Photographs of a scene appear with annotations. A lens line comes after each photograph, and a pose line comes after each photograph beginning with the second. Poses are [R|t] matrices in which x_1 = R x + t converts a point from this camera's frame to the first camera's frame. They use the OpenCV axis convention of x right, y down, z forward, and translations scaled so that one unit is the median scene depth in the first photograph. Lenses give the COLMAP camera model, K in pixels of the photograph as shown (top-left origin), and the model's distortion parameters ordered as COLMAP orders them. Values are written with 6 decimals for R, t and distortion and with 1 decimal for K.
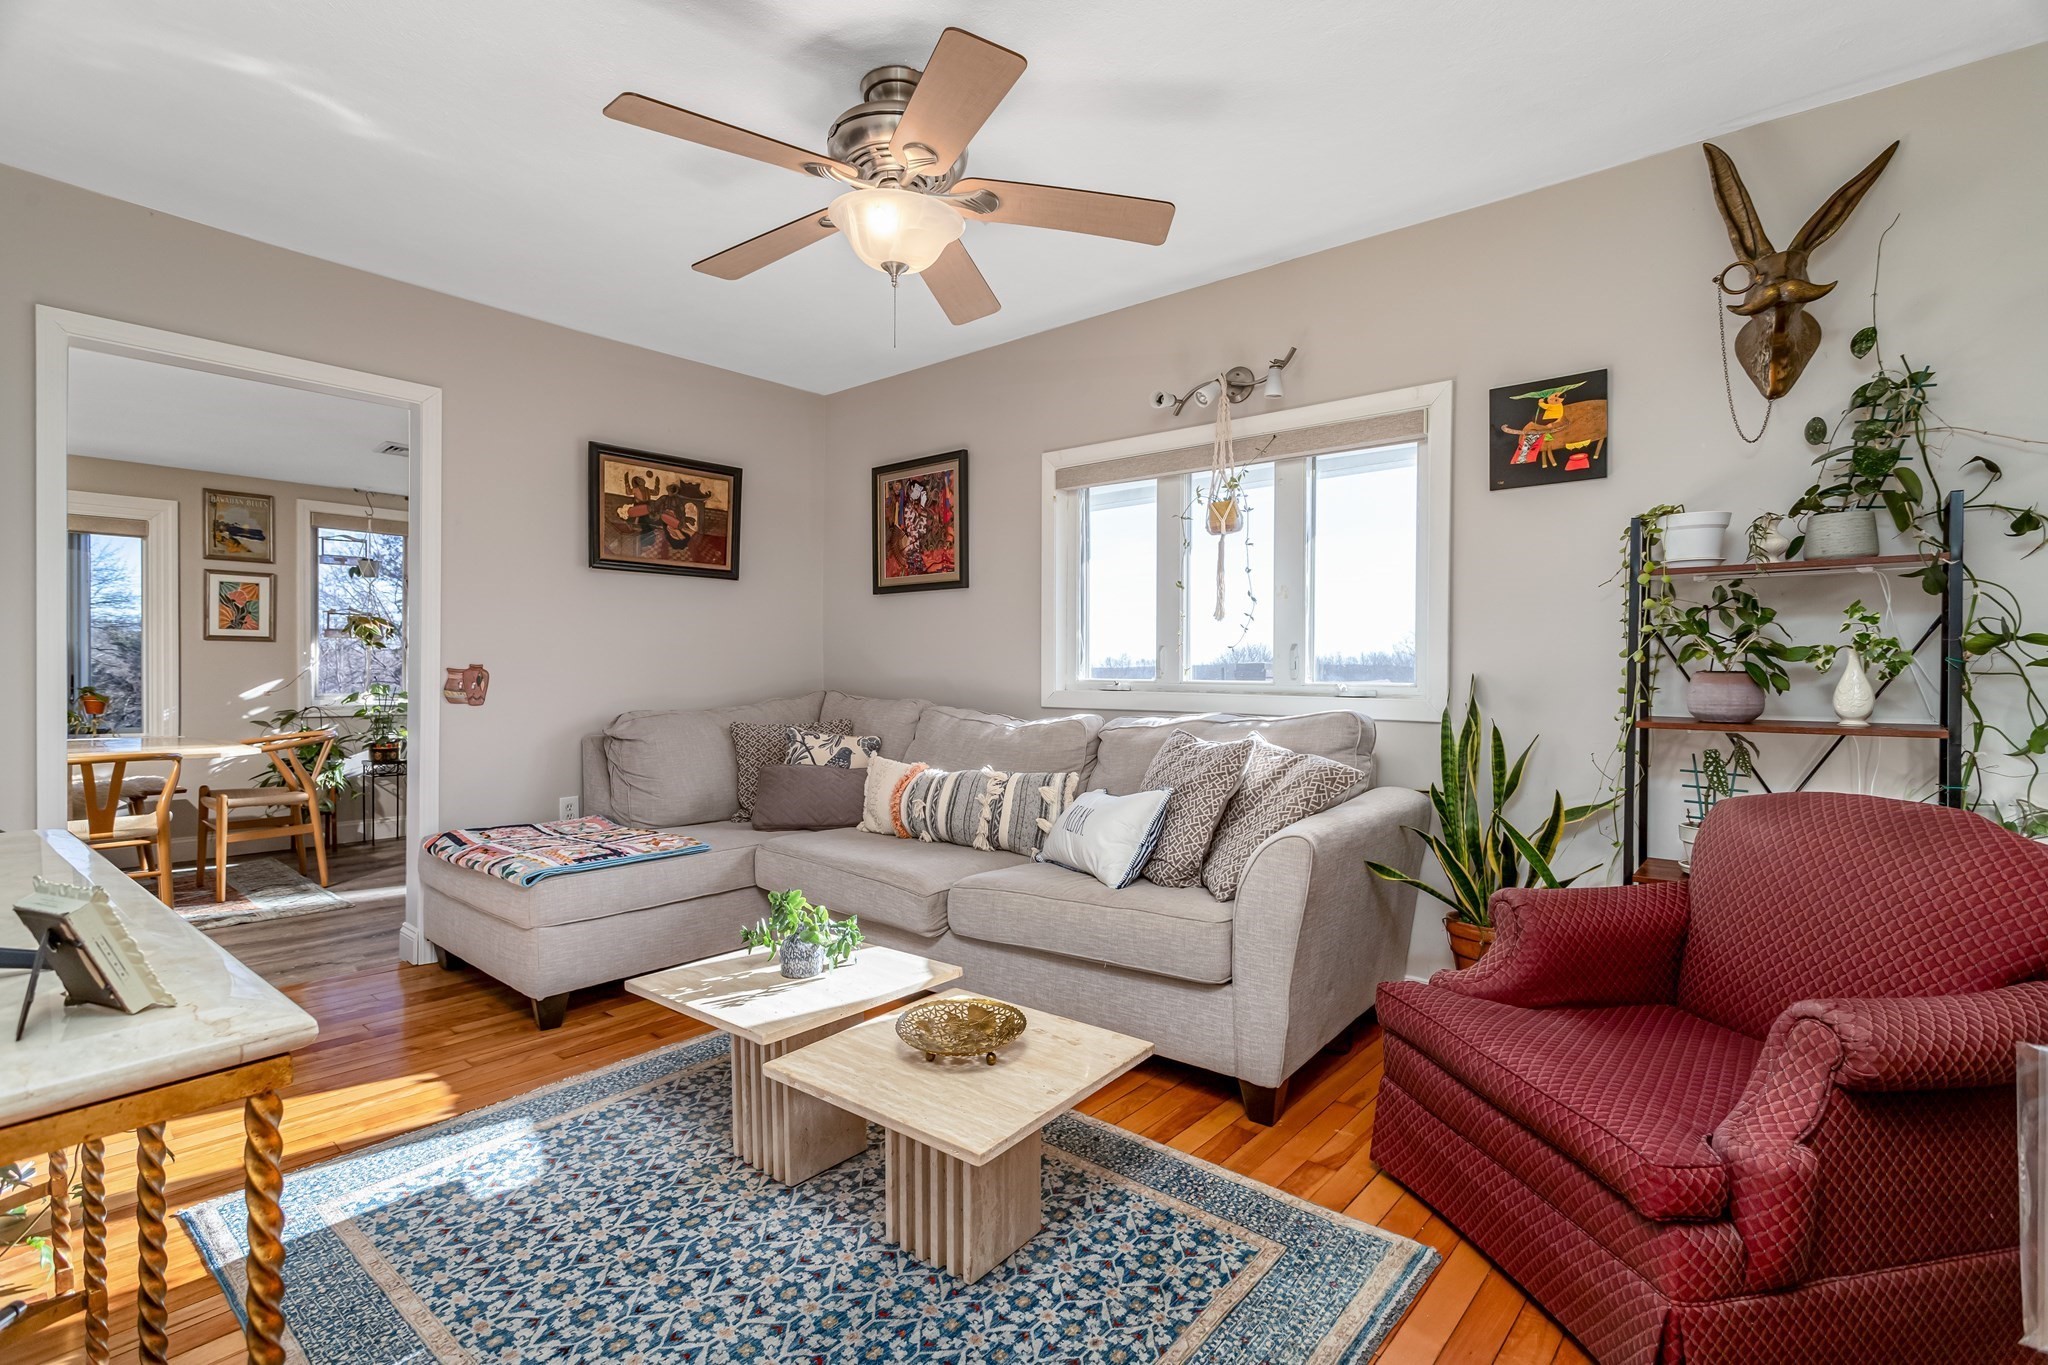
lens RADIAL K [[975.0, 0, 1009.9], [0, 975.0, 680.2], [0, 0, 1]] dist [-0.001275, 0.002245]
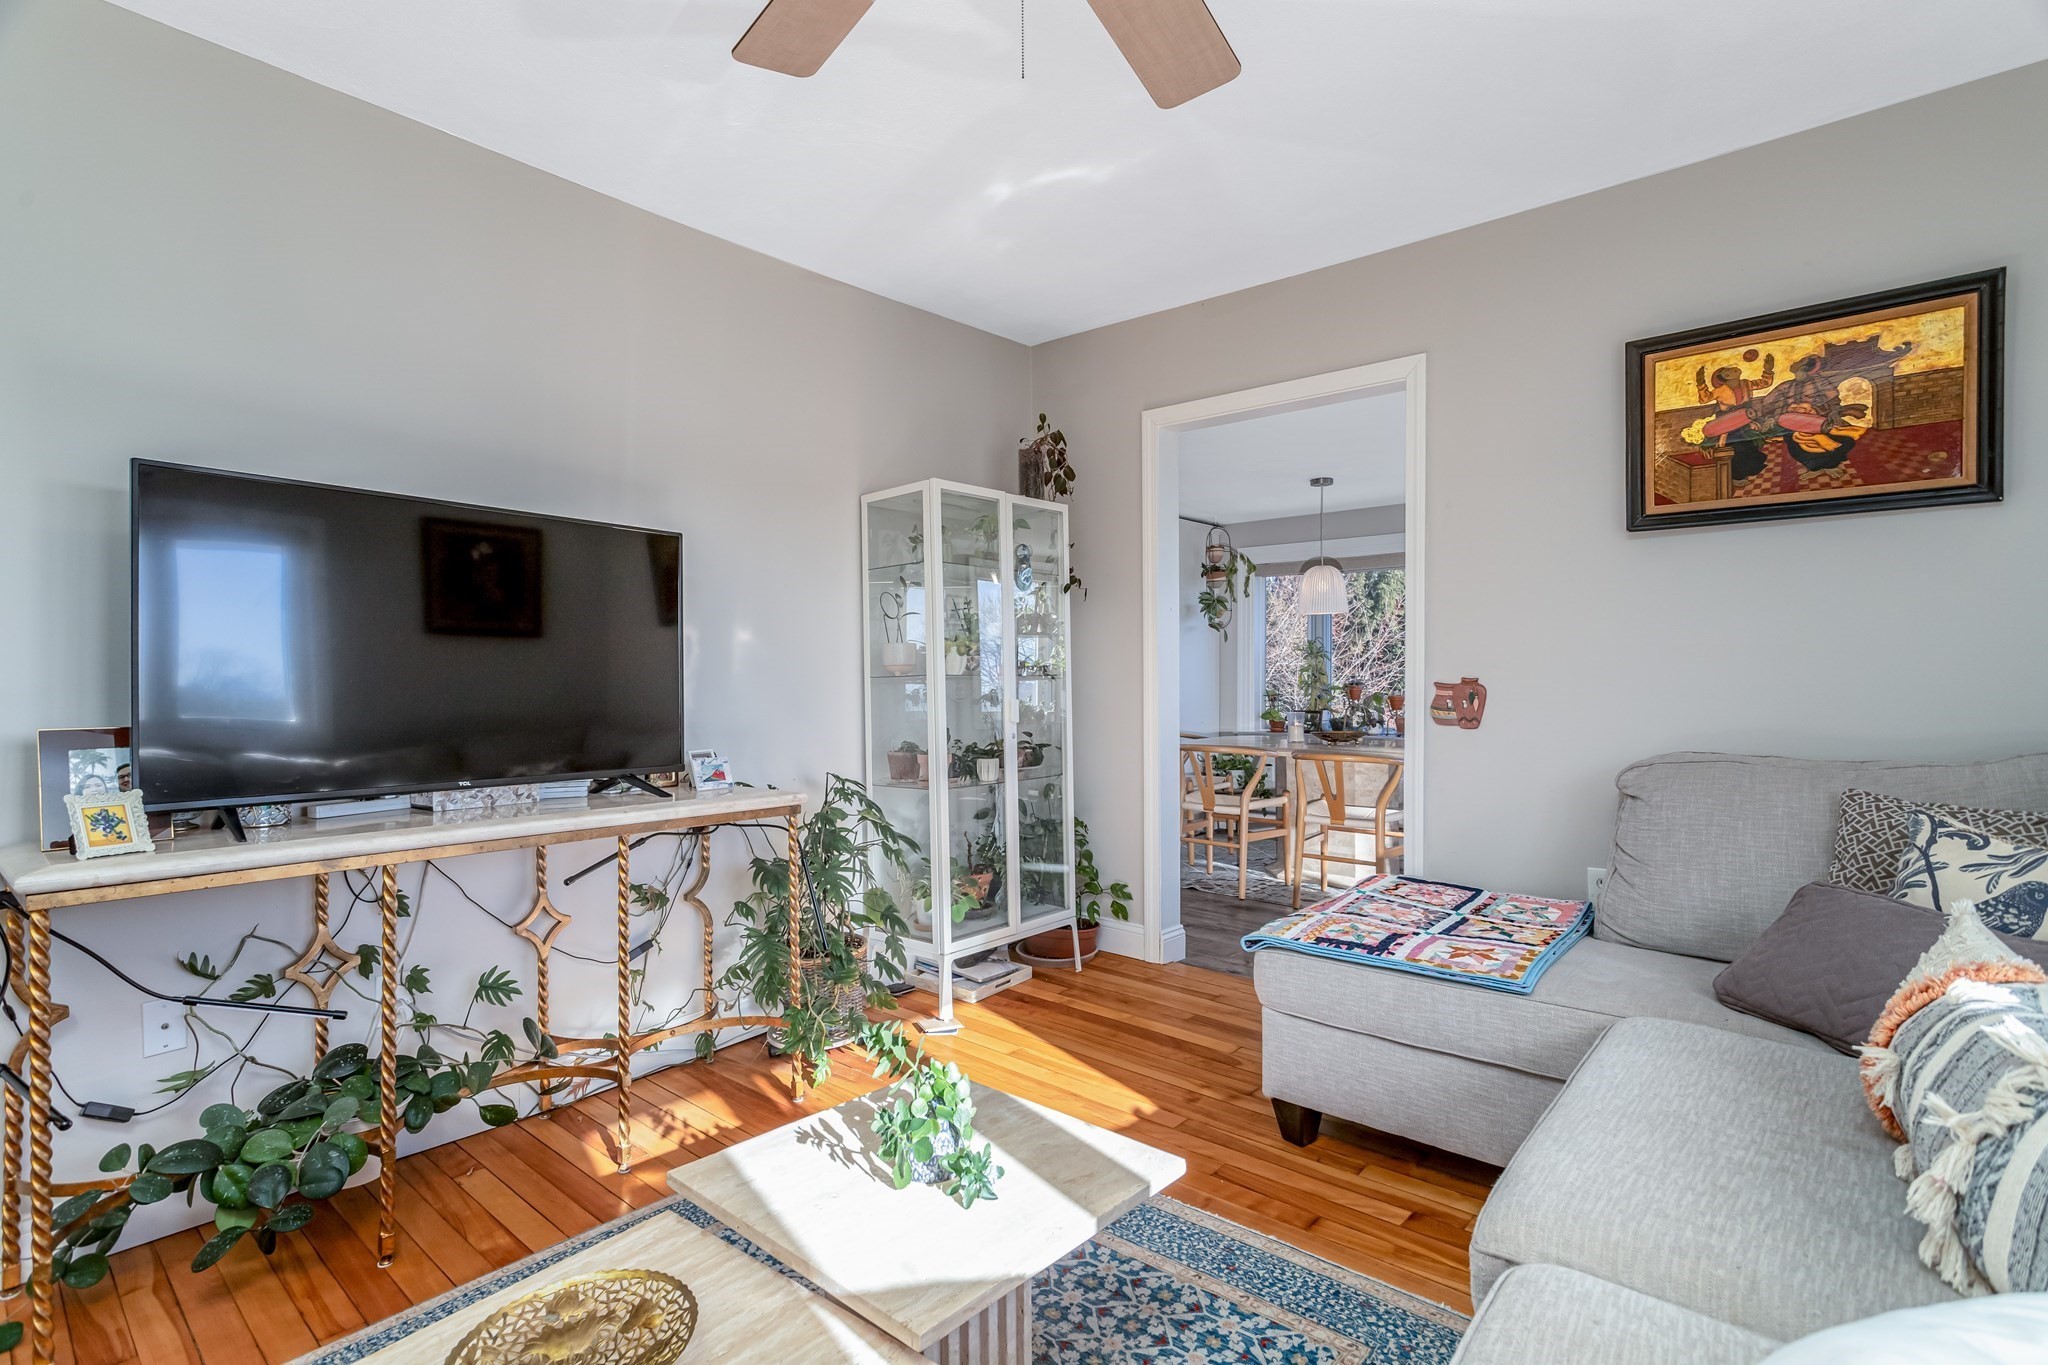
lens RADIAL K [[975.0, 0, 1012.8], [0, 975.0, 670.4], [0, 0, 1]] dist [-0.001275, 0.002245]
pose [[-0.014365, -0.004991, -0.999884, 0.865309], [-0.002140, 0.999985, -0.004960, -0.057451], [0.999895, 0.002069, -0.014376, 2.093783]]
